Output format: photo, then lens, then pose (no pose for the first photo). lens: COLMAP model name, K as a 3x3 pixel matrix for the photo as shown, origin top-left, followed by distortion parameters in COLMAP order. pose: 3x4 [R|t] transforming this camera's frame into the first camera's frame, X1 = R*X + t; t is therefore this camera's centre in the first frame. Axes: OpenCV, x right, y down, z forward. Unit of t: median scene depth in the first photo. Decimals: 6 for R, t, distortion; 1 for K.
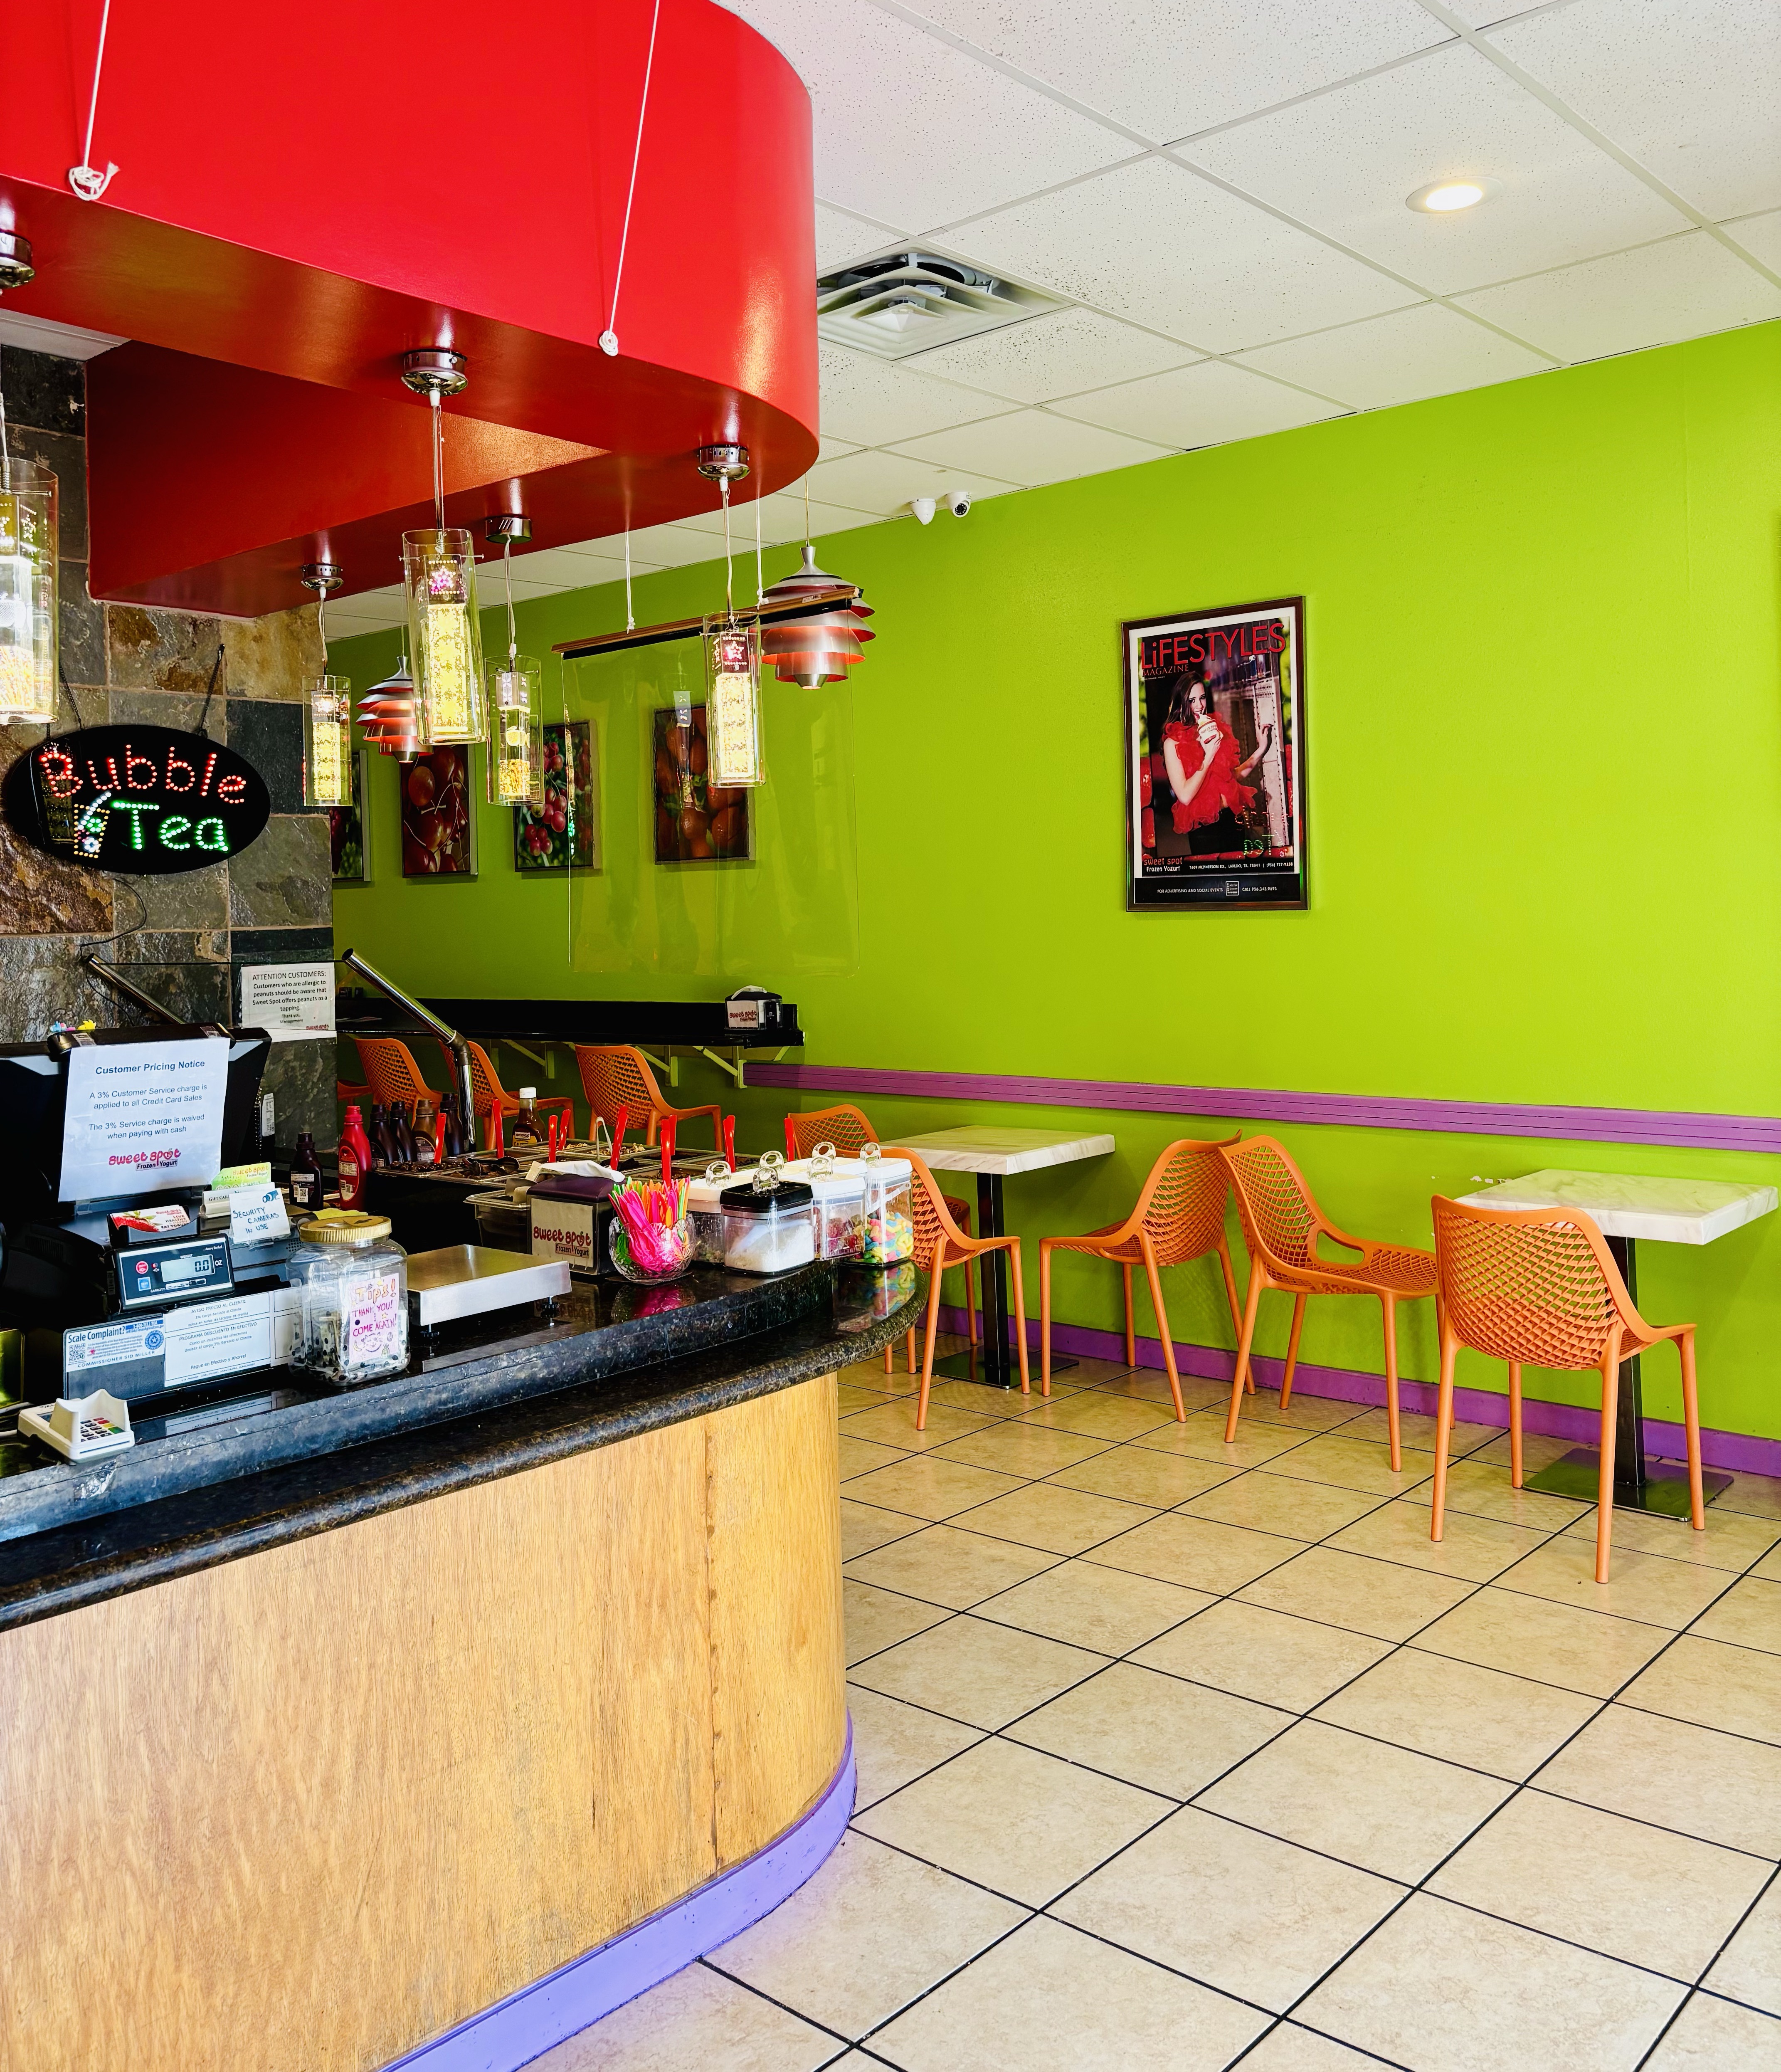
lens RADIAL K [[1788.6, 0, 890.6], [0, 1788.6, 960.0], [0, 0, 1]] dist [0.008996, 0.010159]
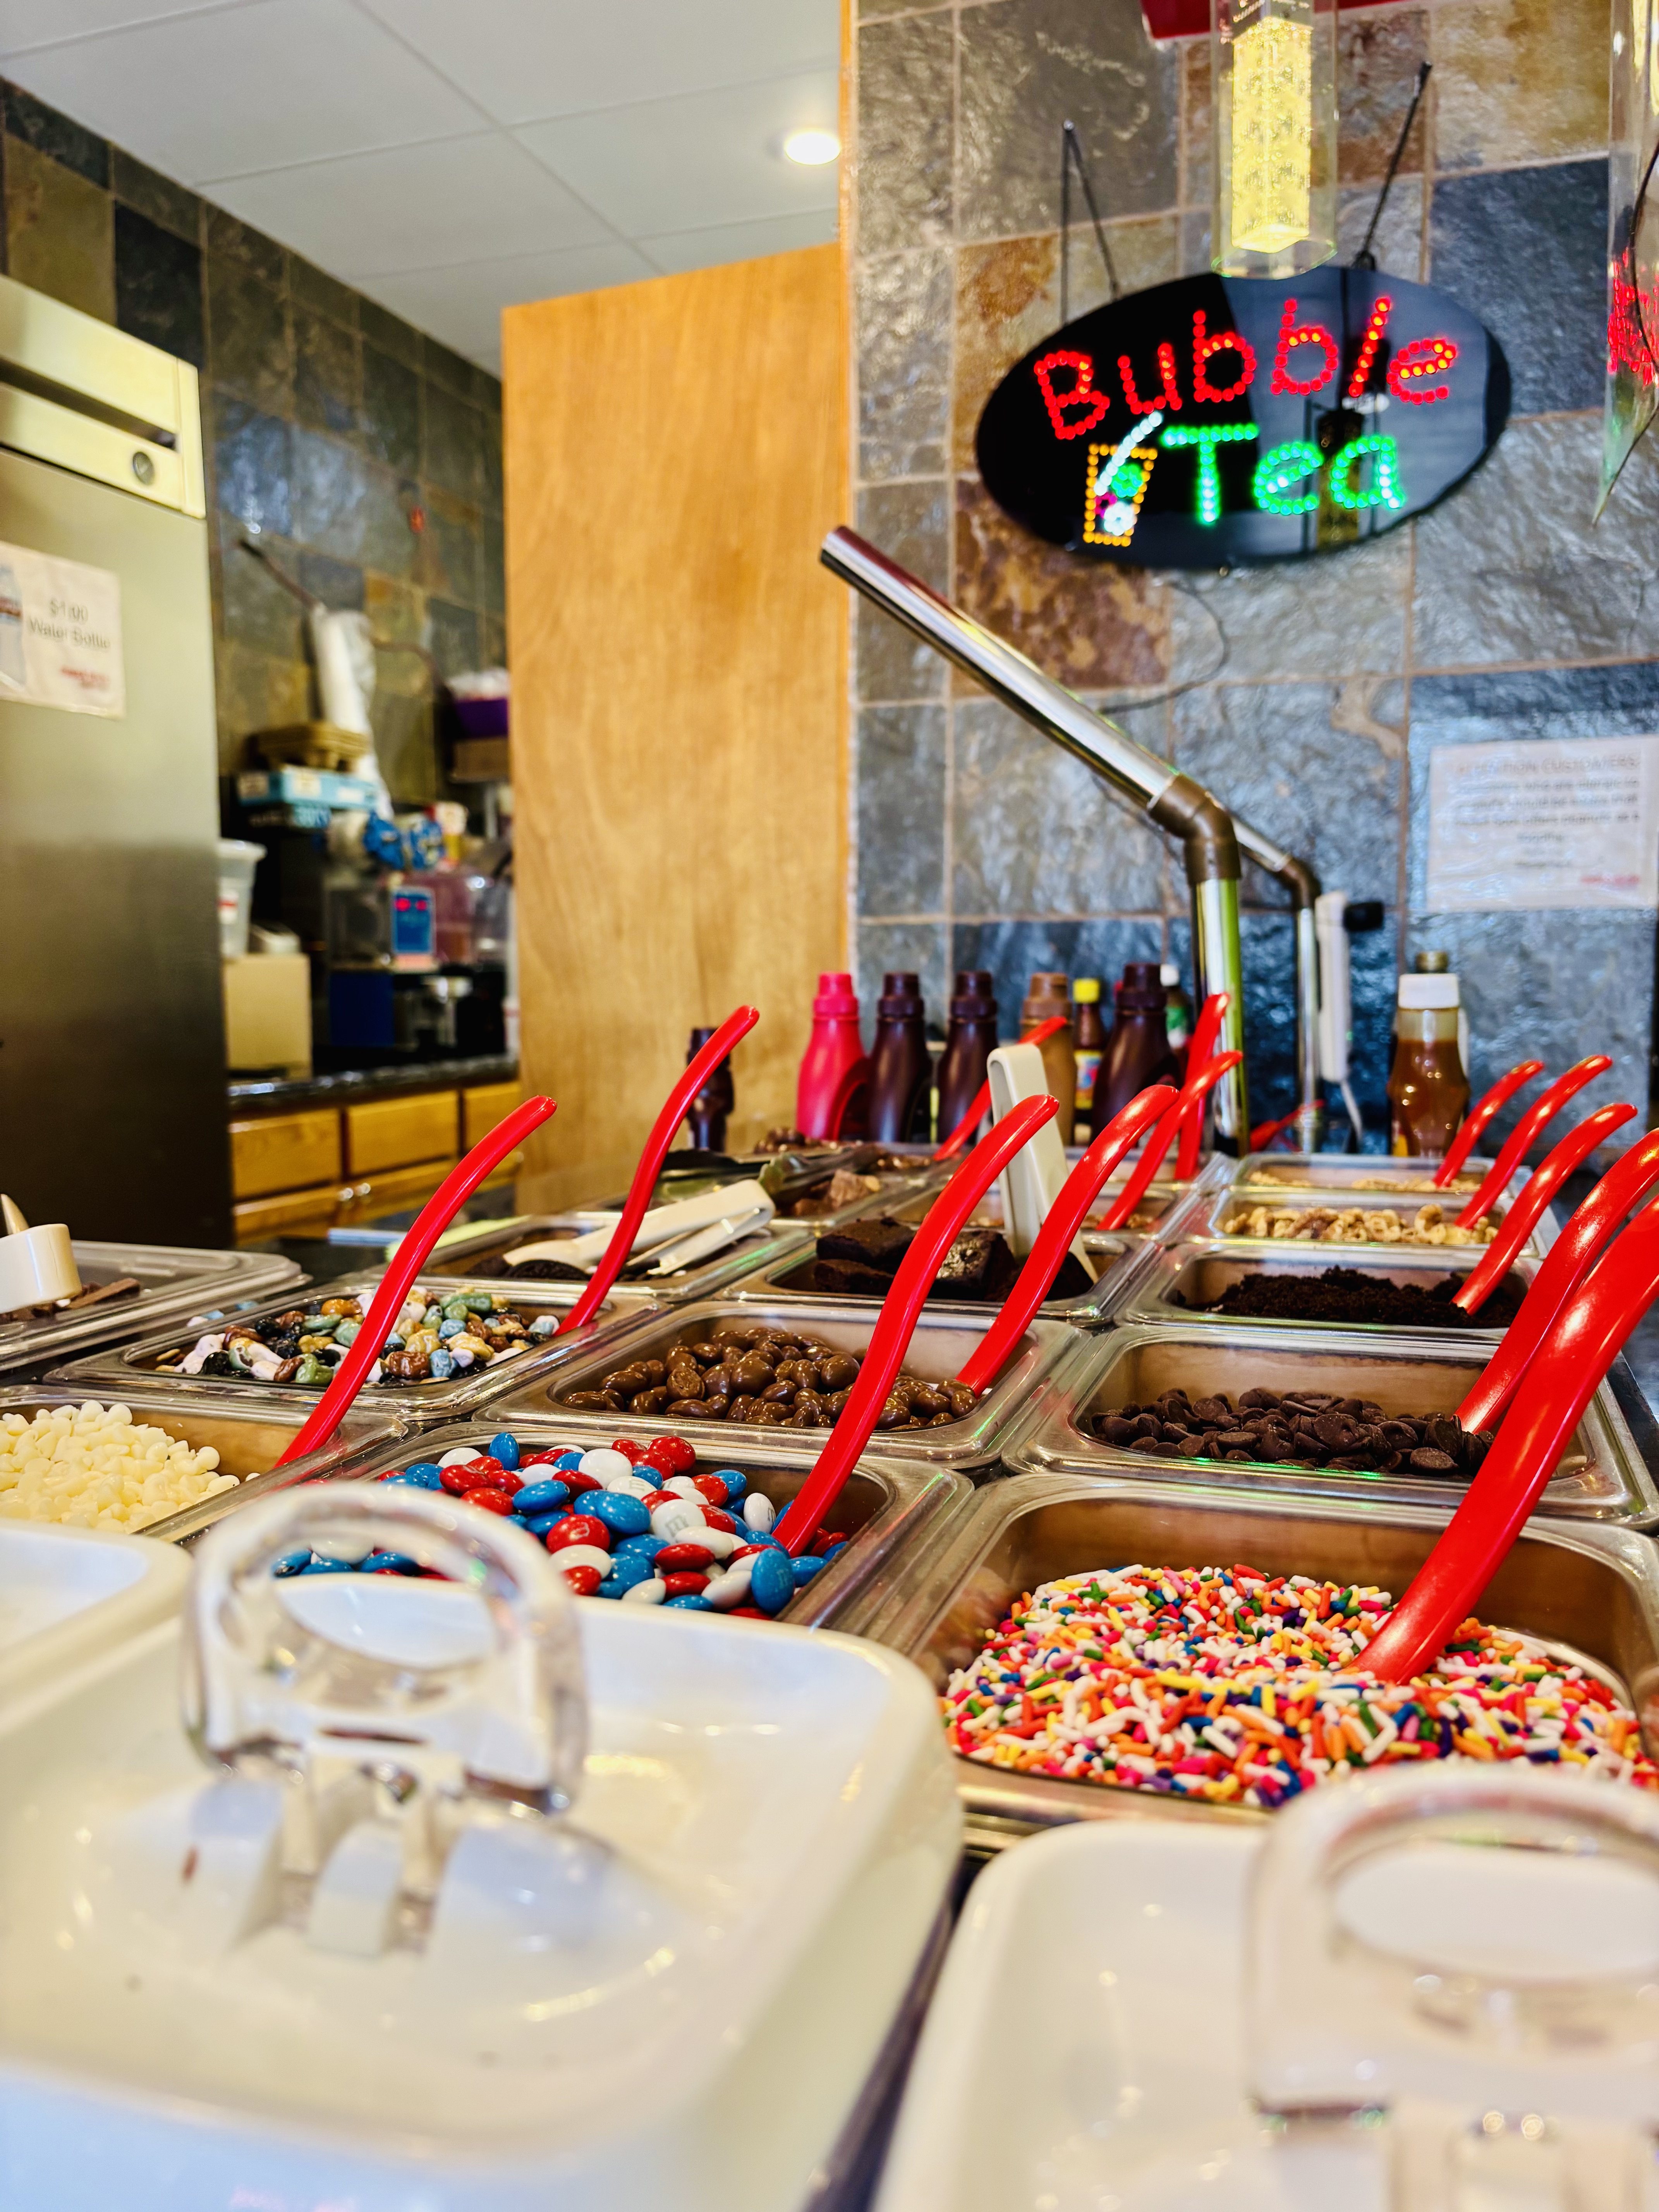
lens RADIAL K [[1664.1, 0, 829.5], [0, 1664.1, 1106.0], [0, 0, 1]] dist [0.059046, -0.079322]
pose [[0.377732, 0.116932, -0.918502, 0.012070], [-0.029368, 0.993007, 0.114340, 0.056975], [0.925449, -0.016216, 0.378525, 0.715980]]
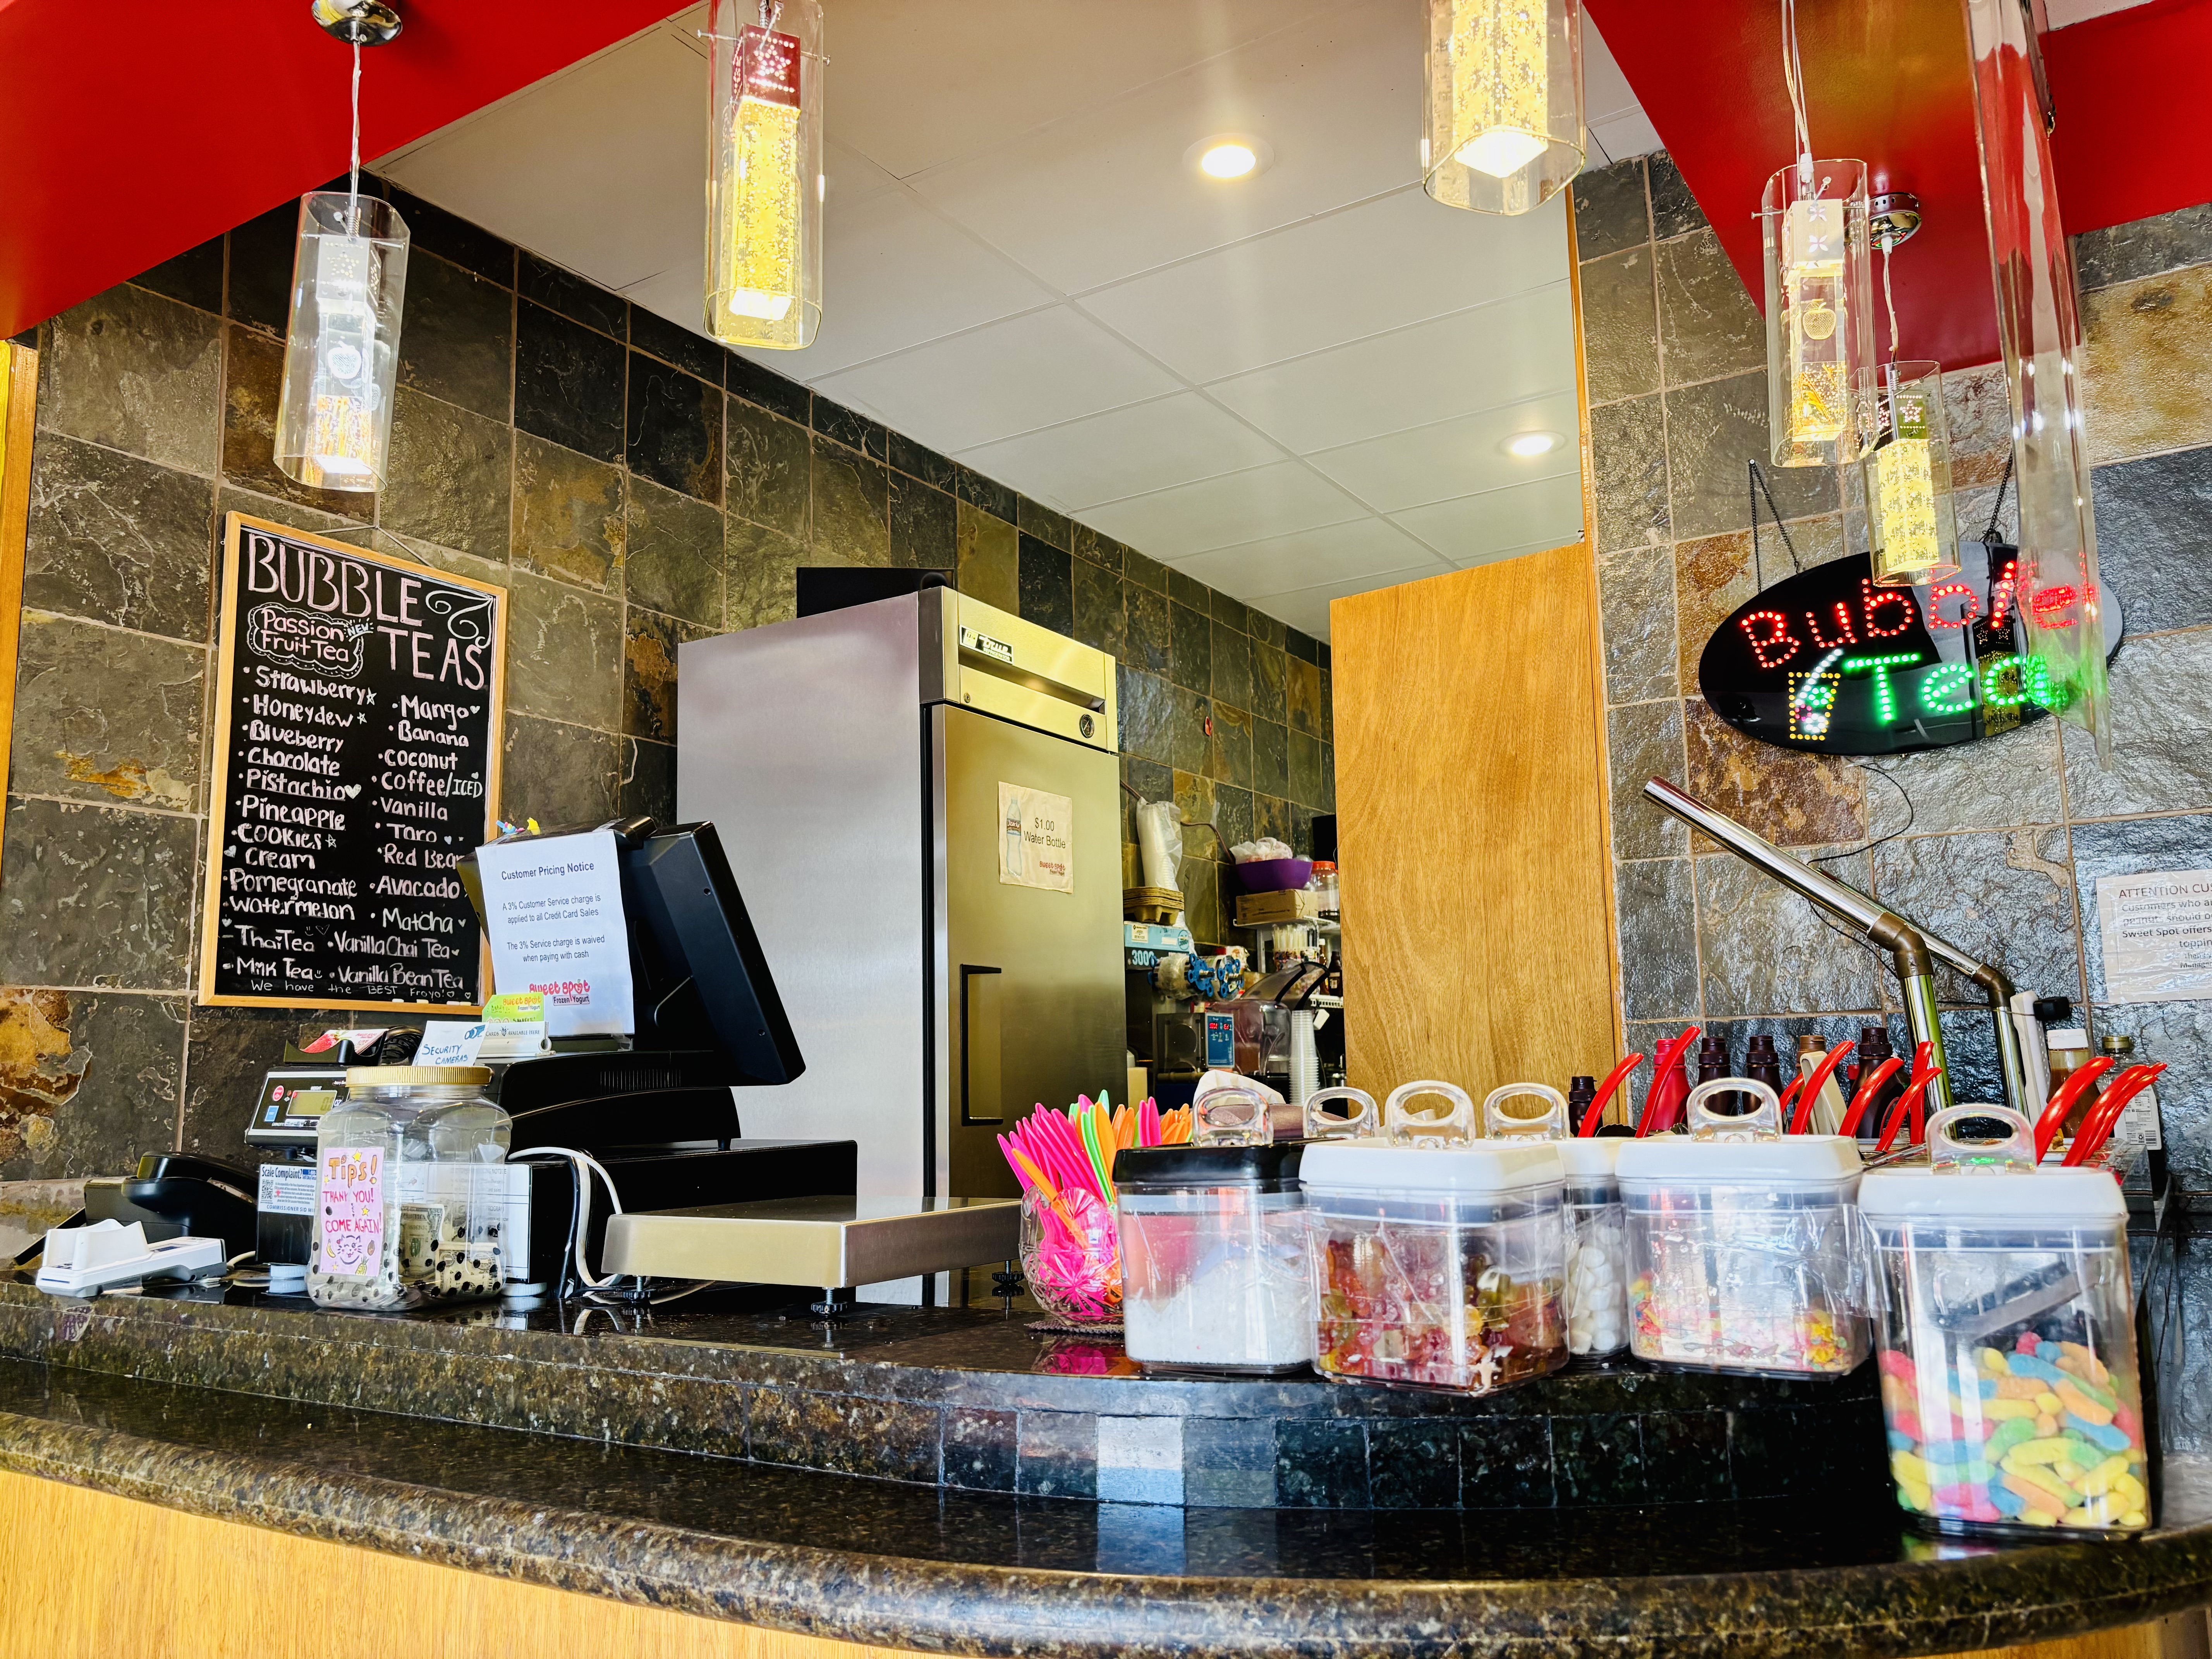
lens RADIAL K [[1664.1, 0, 1098.5], [0, 1664.1, 854.4], [0, 0, 1]] dist [0.059046, -0.079322]
pose [[0.150626, -0.108700, -0.982597, 0.184527], [-0.011273, 0.993683, -0.111654, 0.069947], [0.988527, 0.027894, 0.148449, 0.600501]]
